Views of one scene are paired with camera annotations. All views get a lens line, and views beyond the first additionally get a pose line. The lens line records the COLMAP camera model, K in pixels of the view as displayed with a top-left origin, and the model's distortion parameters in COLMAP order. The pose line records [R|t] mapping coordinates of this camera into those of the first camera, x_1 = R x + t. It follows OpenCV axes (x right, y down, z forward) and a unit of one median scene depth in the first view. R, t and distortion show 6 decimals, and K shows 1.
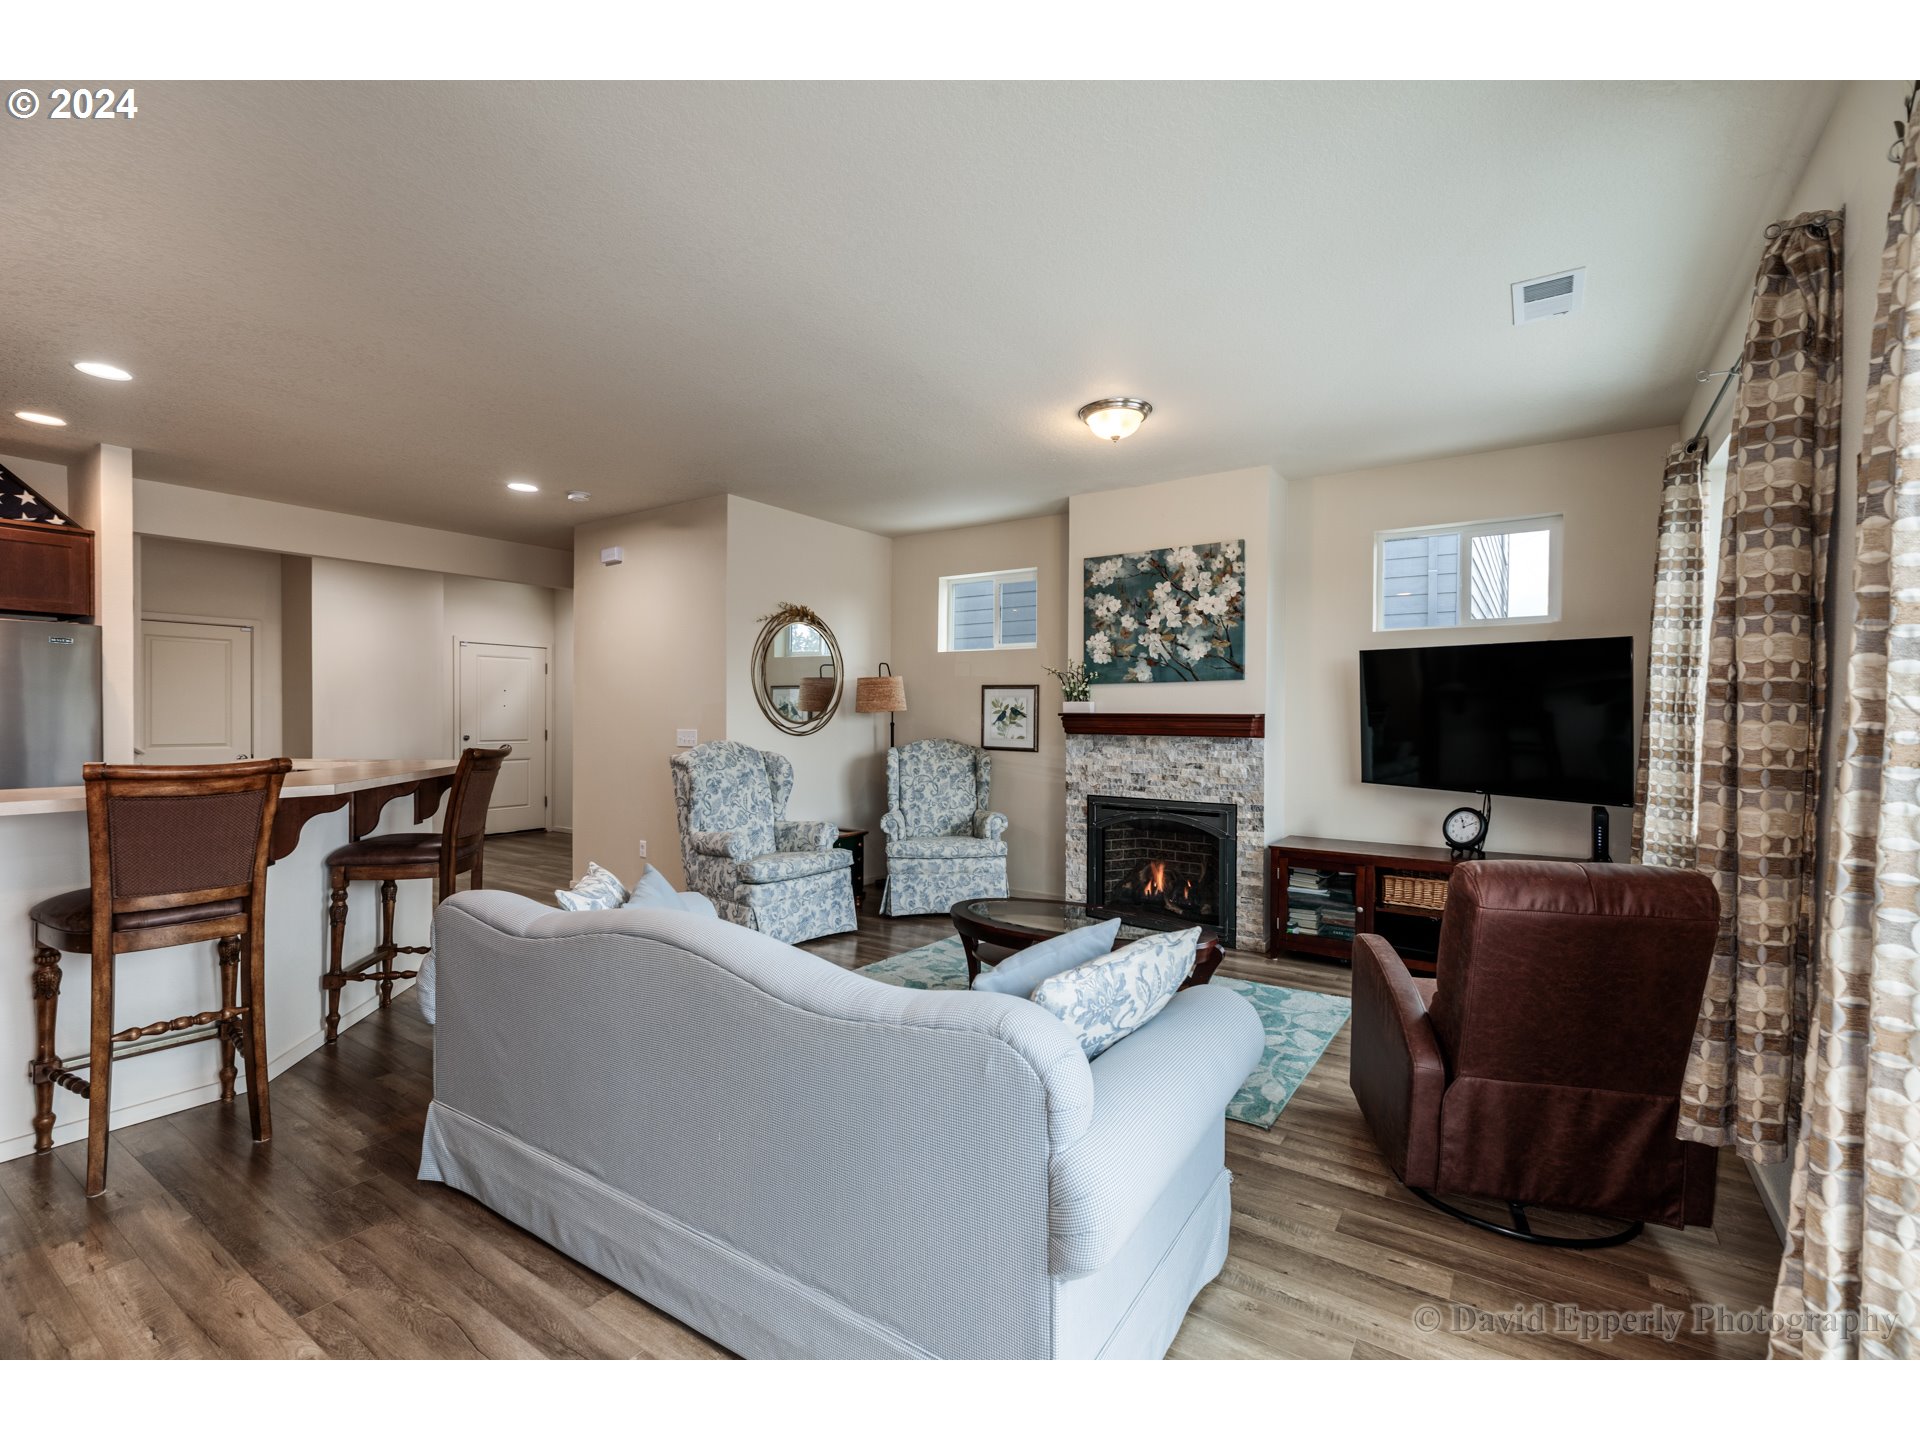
lens RADIAL K [[859.9, 0, 950.0], [0, 859.9, 723.9], [0, 0, 1]] dist [0.007453, -0.000334]
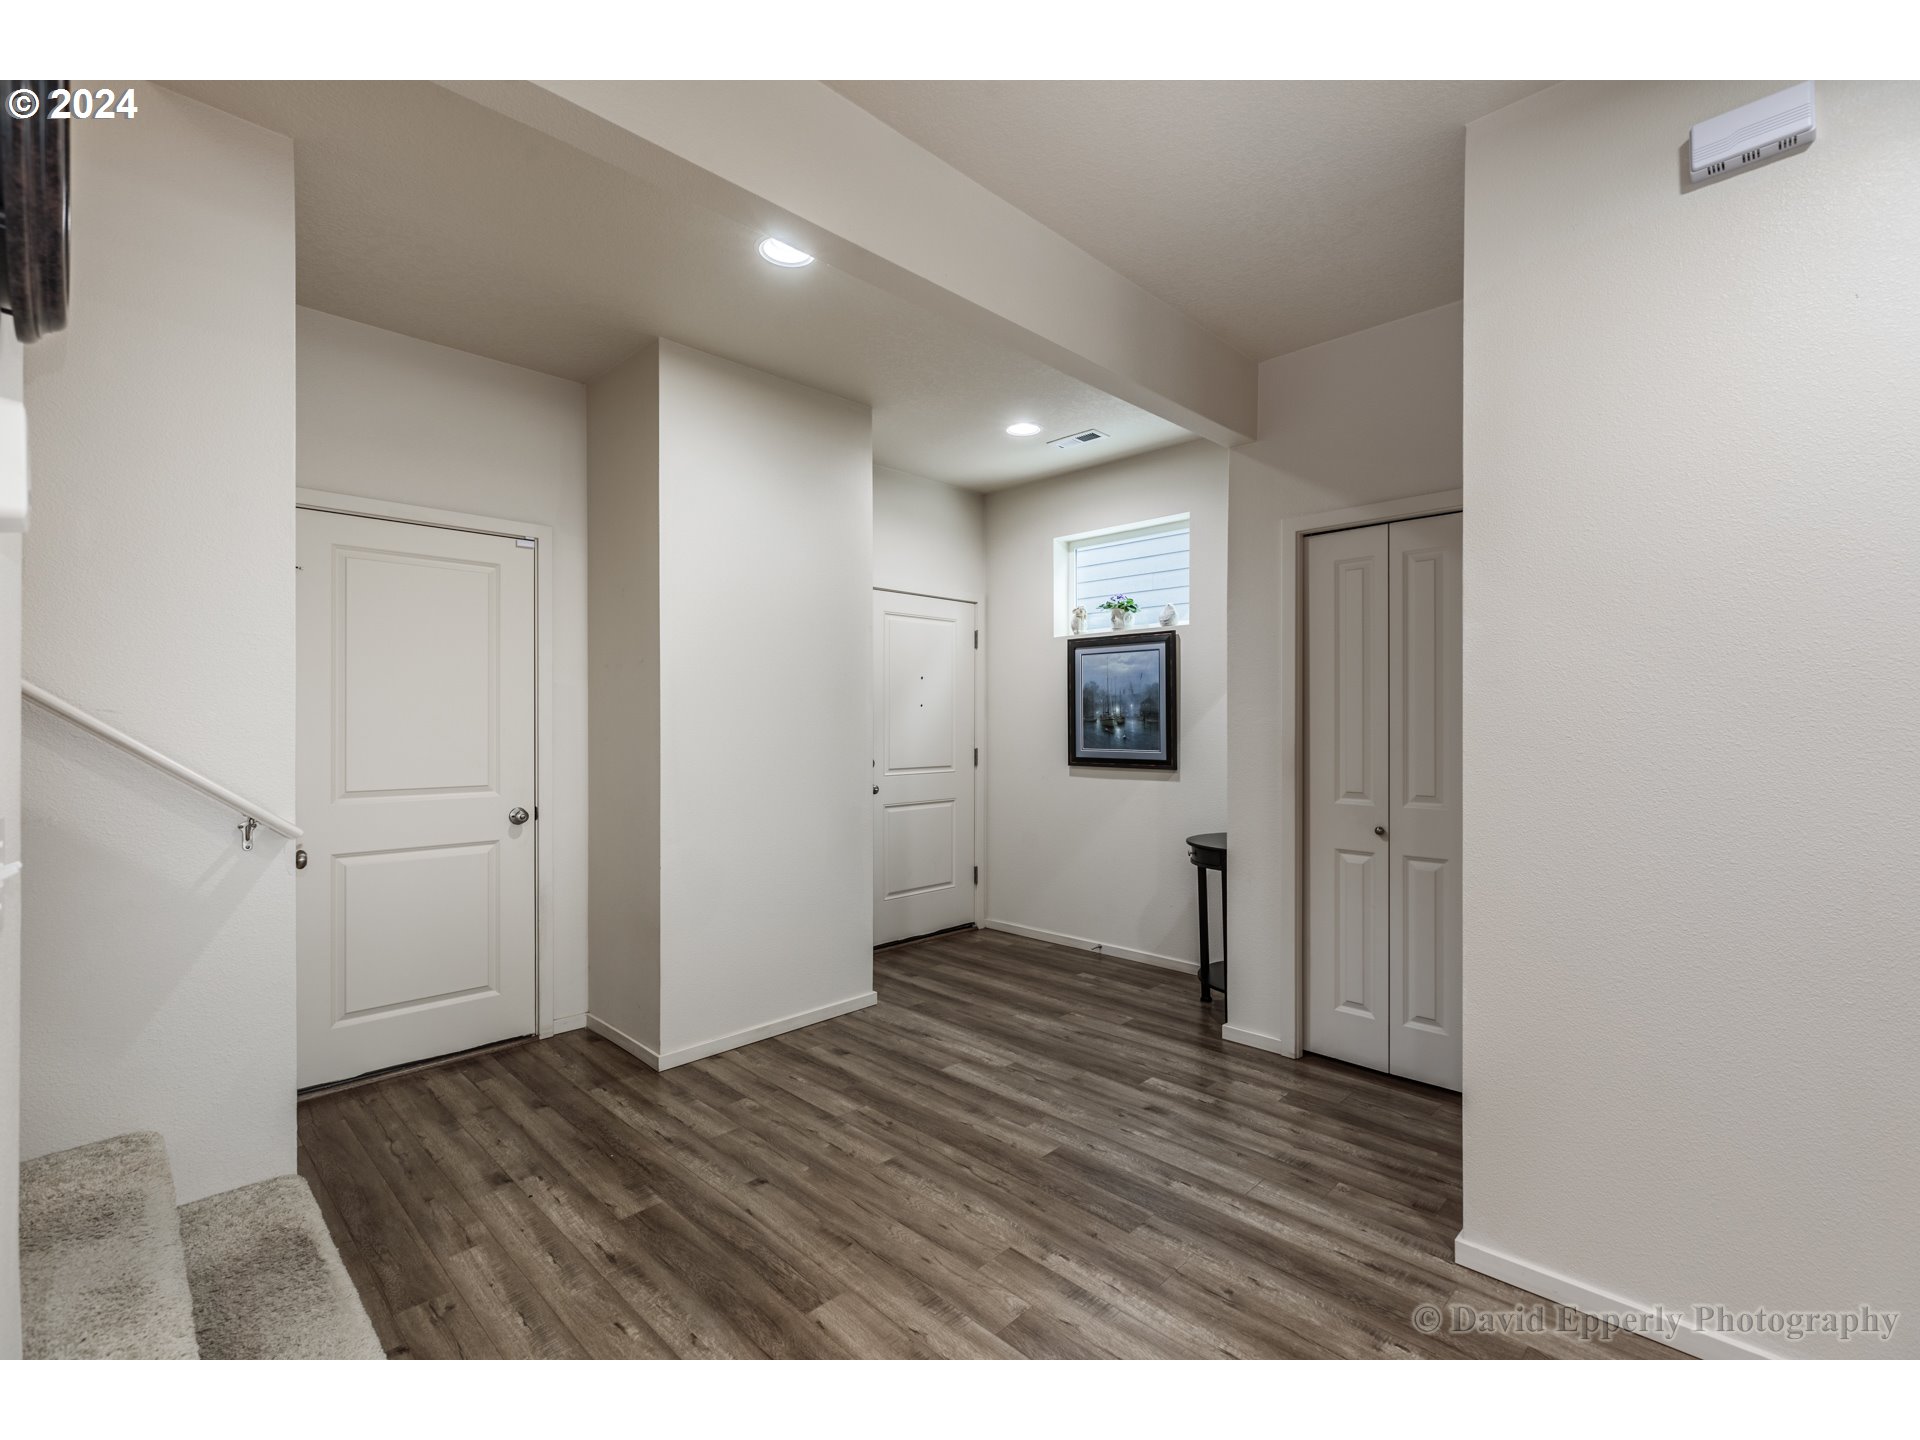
lens RADIAL K [[859.9, 0, 942.1], [0, 859.9, 710.4], [0, 0, 1]] dist [0.007453, -0.000334]
pose [[0.982731, -0.013842, -0.184520, -0.792927], [0.009053, 0.999601, -0.026768, -0.006275], [0.184816, 0.024635, 0.982464, 0.912869]]
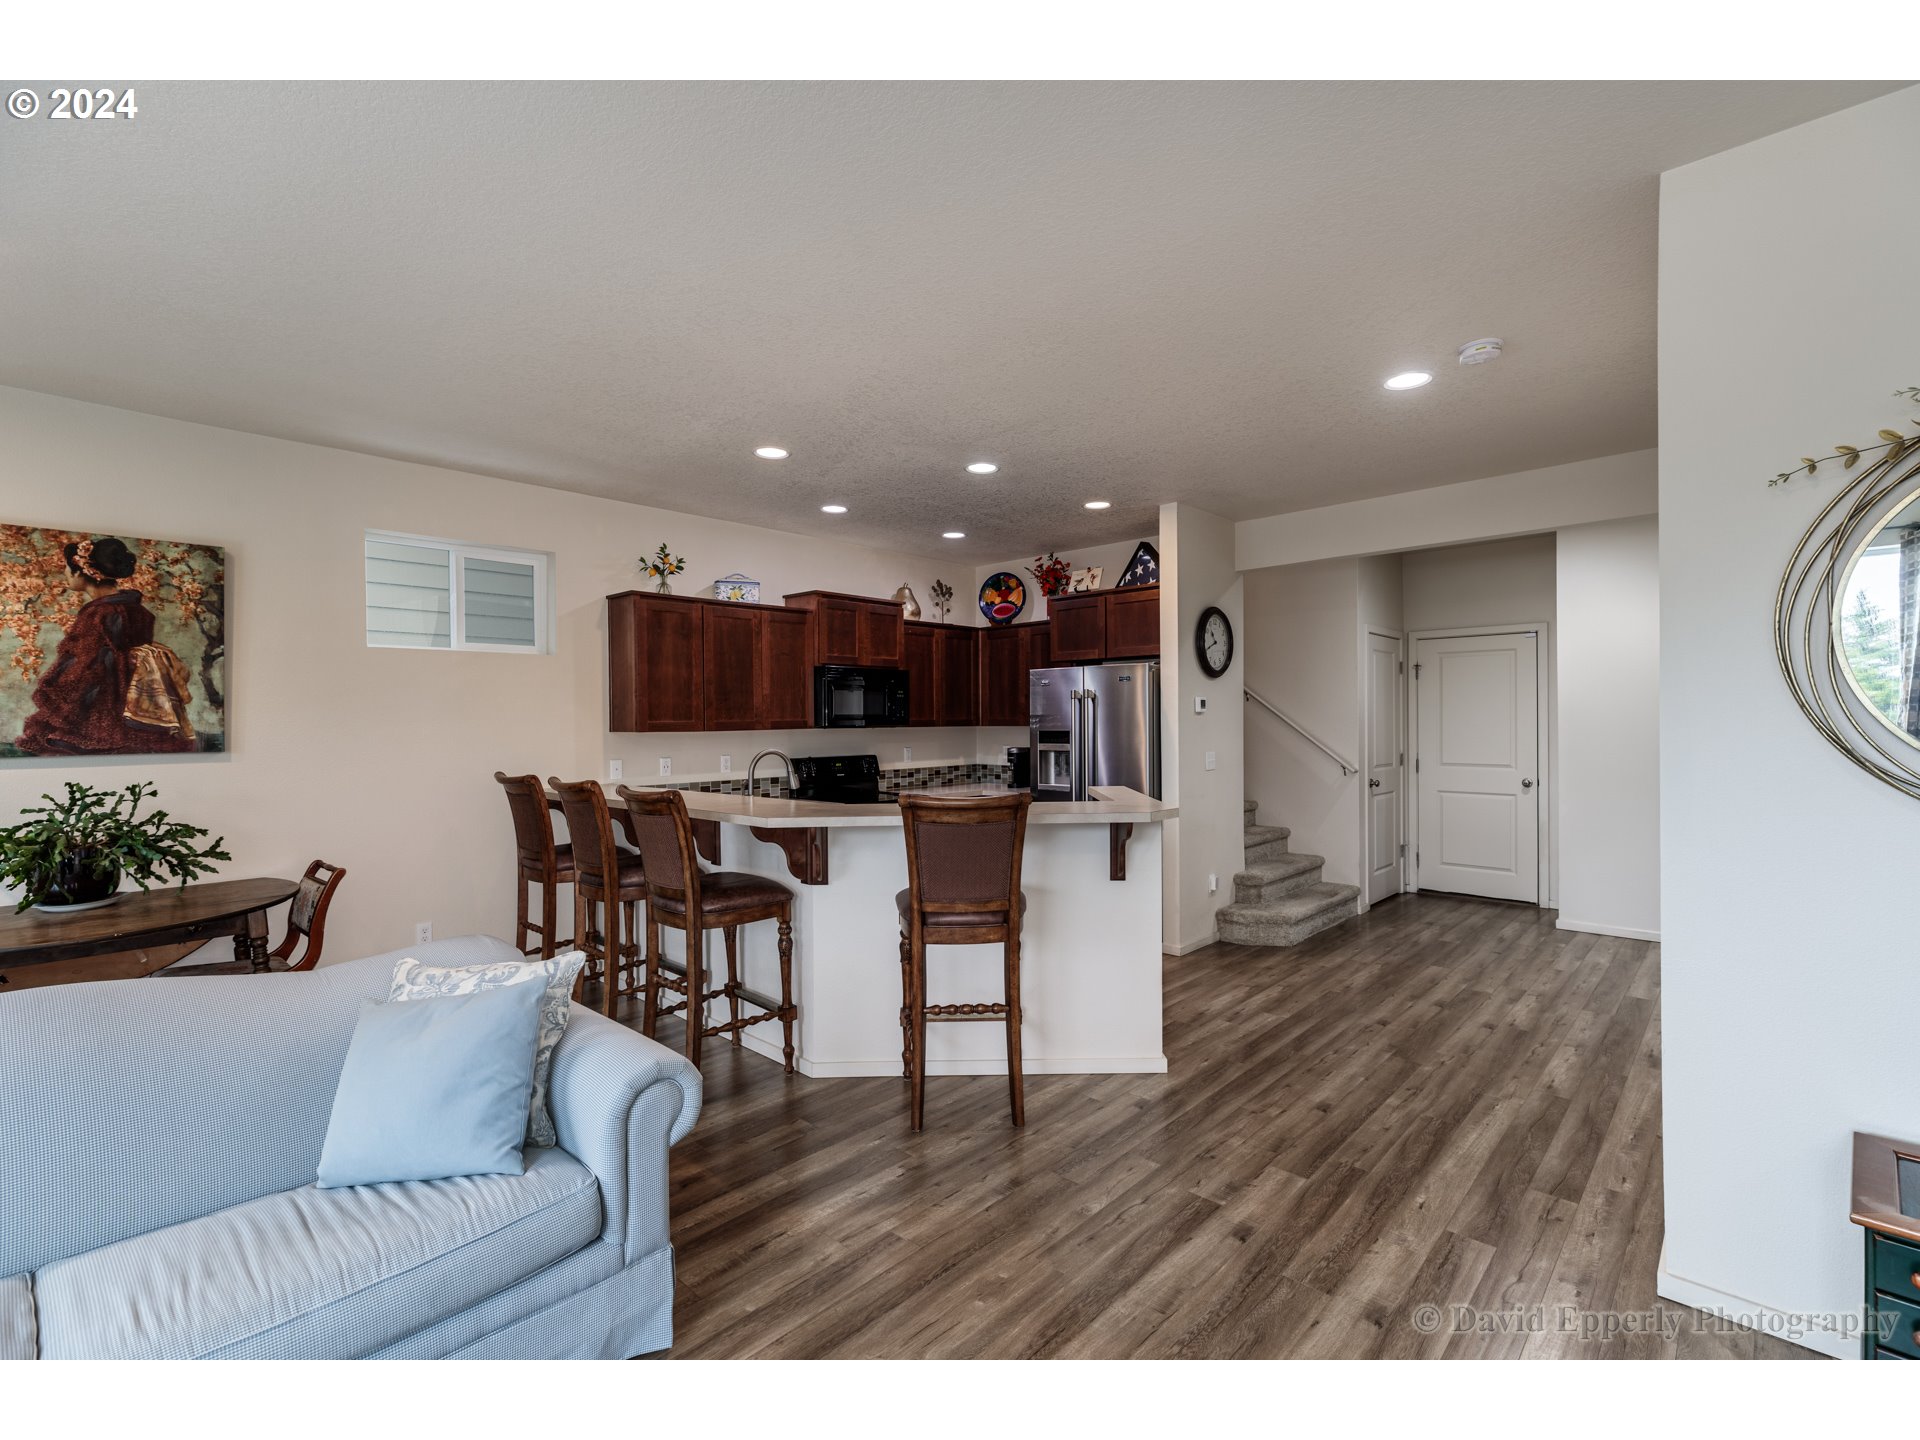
lens RADIAL K [[859.9, 0, 967.2], [0, 859.9, 722.2], [0, 0, 1]] dist [0.007453, -0.000334]
pose [[-0.144541, -0.002869, -0.989495, 0.200772], [-0.003055, 0.999992, -0.002453, -0.028873], [0.989494, 0.002669, -0.144548, 0.895557]]
